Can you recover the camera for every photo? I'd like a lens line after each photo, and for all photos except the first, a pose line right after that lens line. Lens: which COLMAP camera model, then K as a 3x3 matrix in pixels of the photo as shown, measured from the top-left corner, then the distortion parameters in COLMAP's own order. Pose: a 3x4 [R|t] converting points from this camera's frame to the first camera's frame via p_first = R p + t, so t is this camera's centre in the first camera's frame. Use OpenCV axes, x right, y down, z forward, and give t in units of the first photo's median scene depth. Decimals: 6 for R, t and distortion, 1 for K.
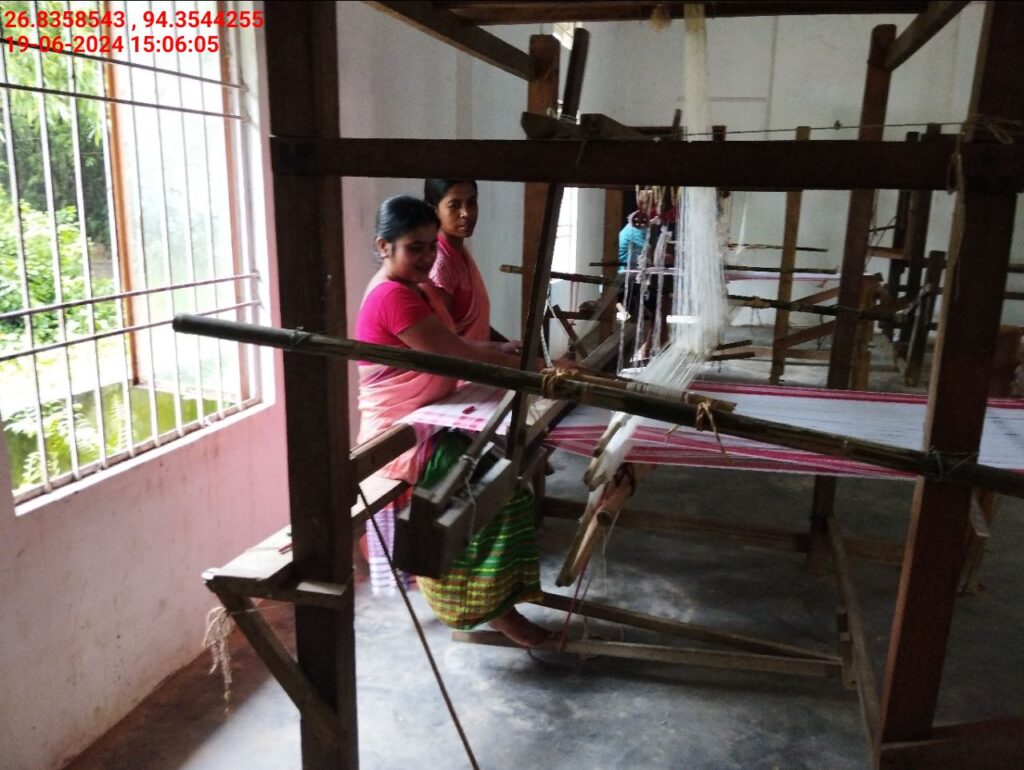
lens RADIAL K [[853.9, 0, 516.7], [0, 853.9, 387.2], [0, 0, 1]] dist [0.033590, -0.035190]
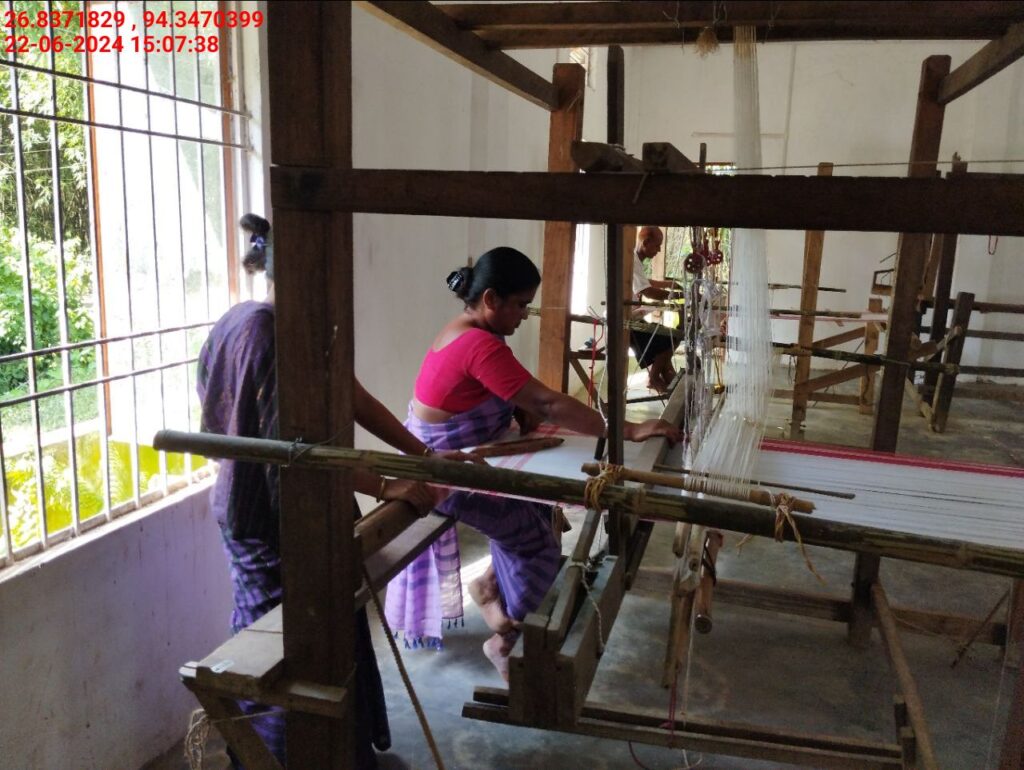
lens RADIAL K [[853.9, 0, 508.1], [0, 853.9, 381.8], [0, 0, 1]] dist [0.033590, -0.035190]
pose [[0.999852, 0.013044, -0.011242, -0.022997], [-0.013517, 0.998981, -0.043056, -0.026457], [0.010669, 0.043202, 0.999009, 0.095426]]
